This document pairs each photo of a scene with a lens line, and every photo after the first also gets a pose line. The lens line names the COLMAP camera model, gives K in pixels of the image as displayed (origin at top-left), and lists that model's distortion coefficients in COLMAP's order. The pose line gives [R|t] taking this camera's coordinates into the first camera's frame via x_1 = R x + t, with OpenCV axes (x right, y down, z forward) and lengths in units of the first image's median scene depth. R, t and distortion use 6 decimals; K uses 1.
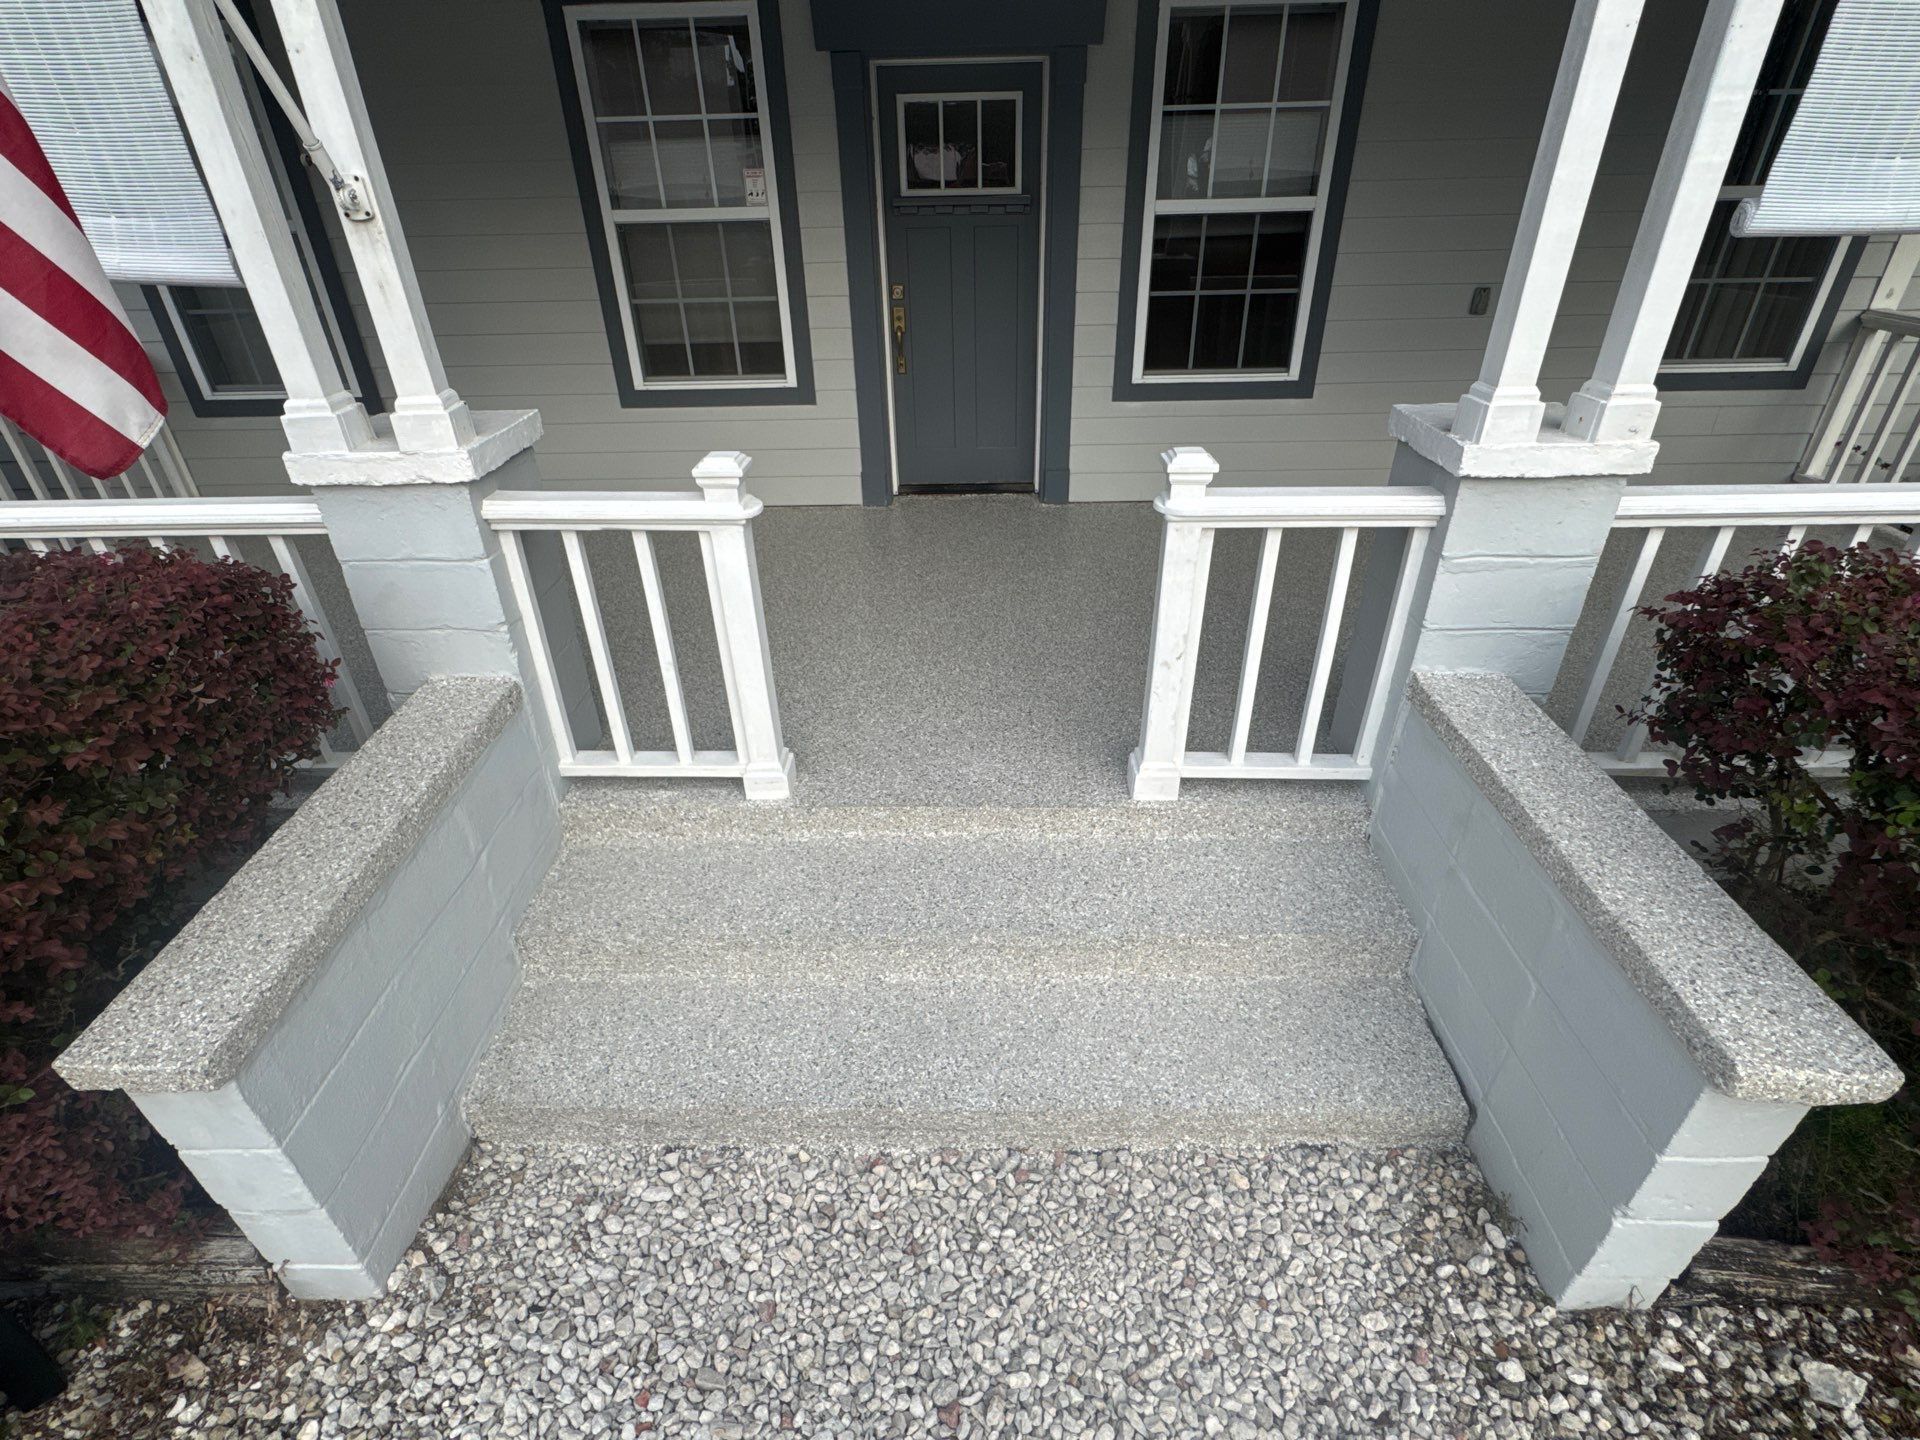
lens RADIAL K [[948.1, 0, 963.1], [0, 948.1, 728.0], [0, 0, 1]] dist [-0.004925, 0.000053]
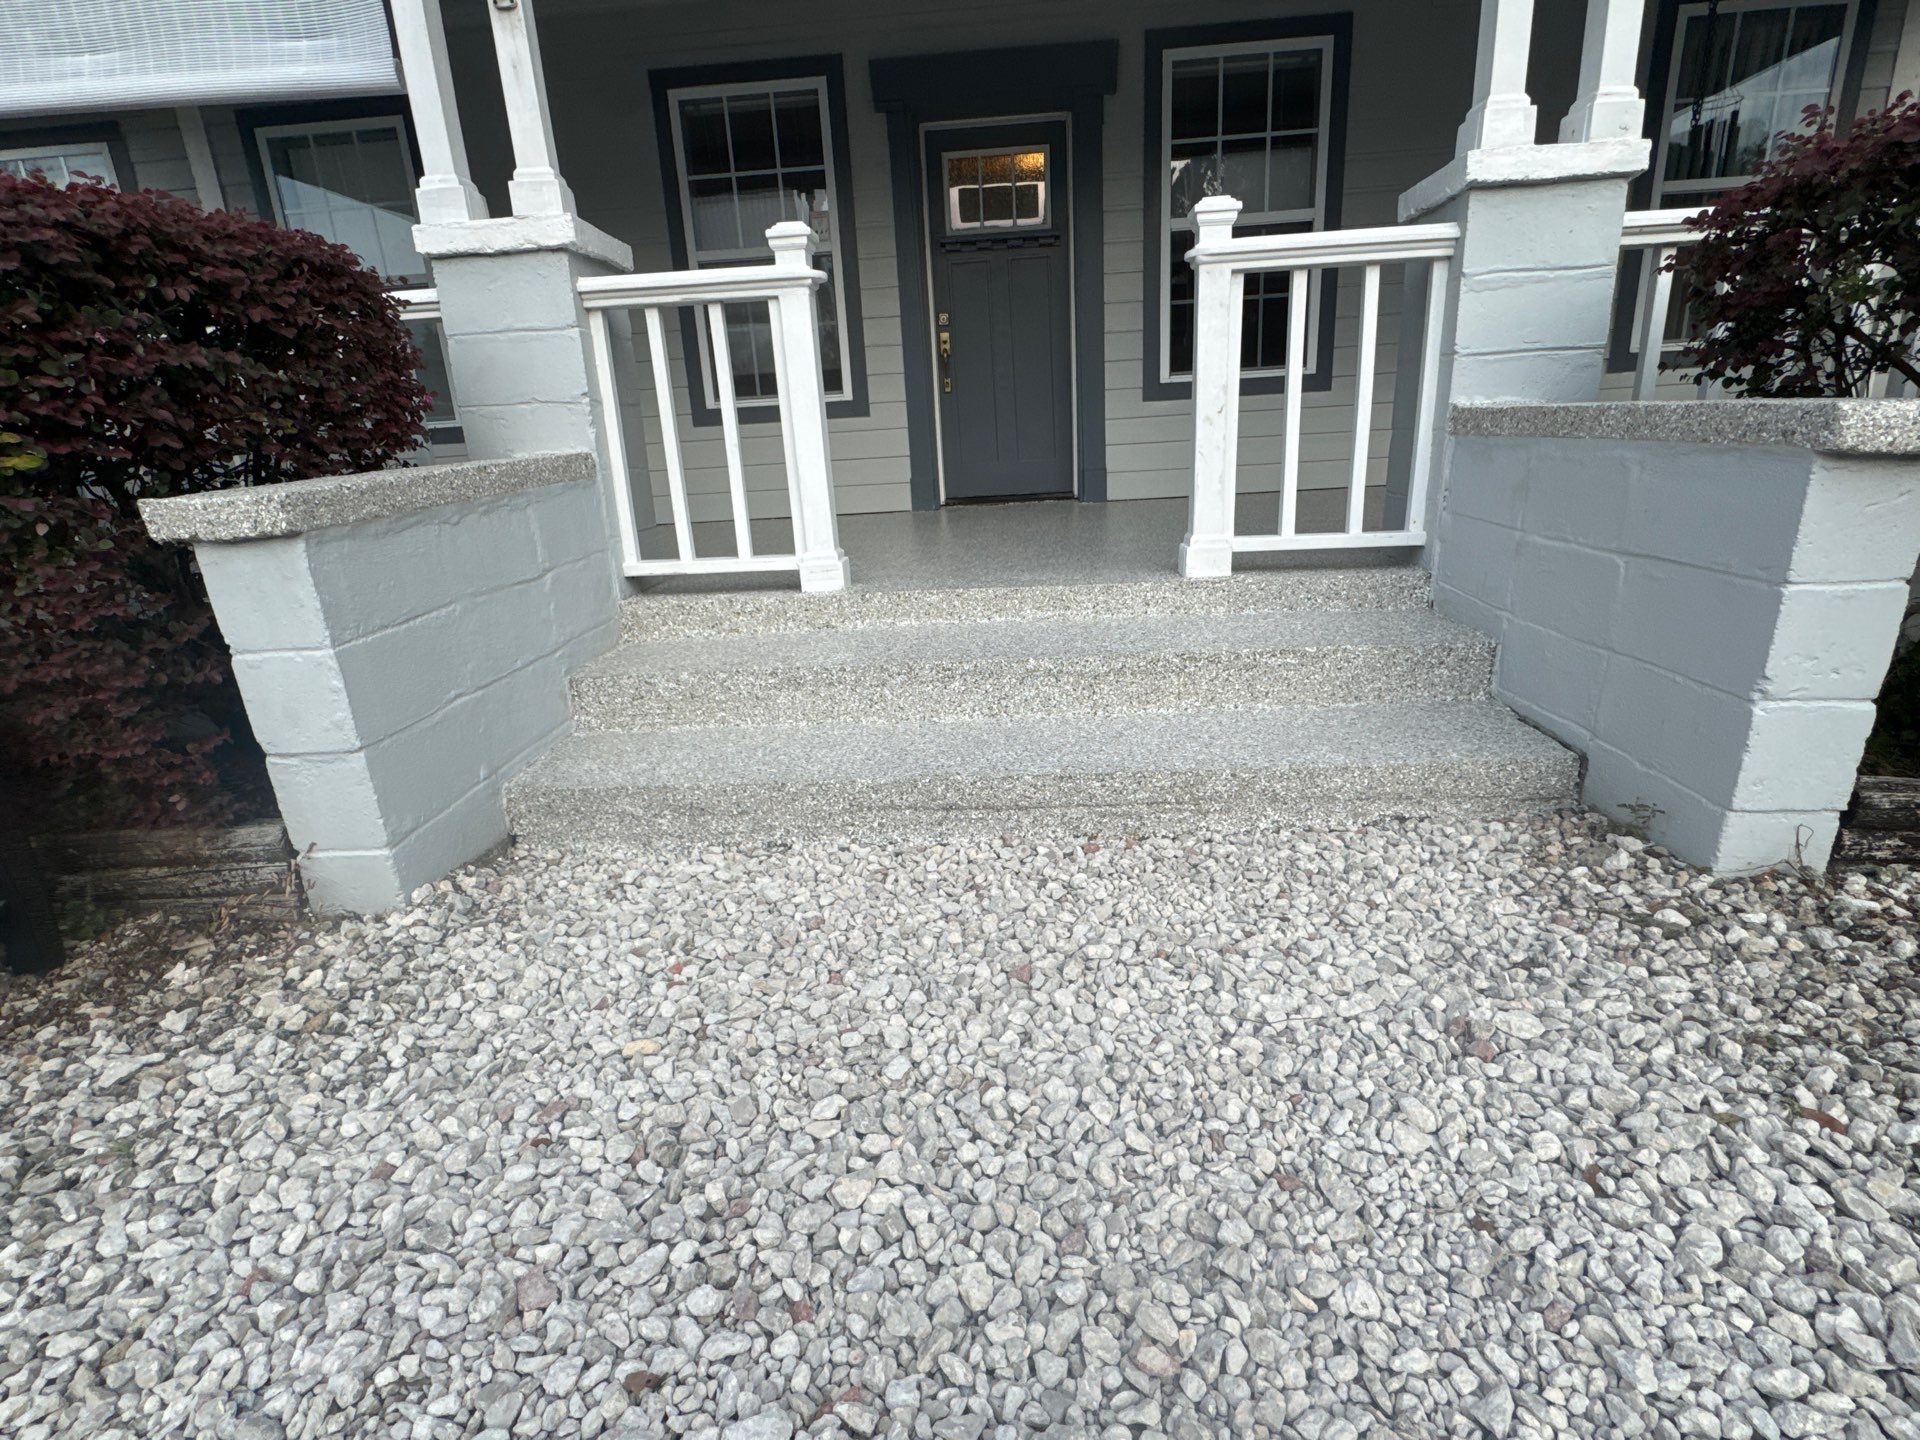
lens RADIAL K [[948.1, 0, 960.9], [0, 948.1, 723.0], [0, 0, 1]] dist [-0.004925, 0.000053]
pose [[0.998666, -0.024033, -0.045710, -0.017057], [0.012072, 0.969235, -0.245842, 0.513508], [0.050212, 0.244962, 0.968232, 0.064732]]
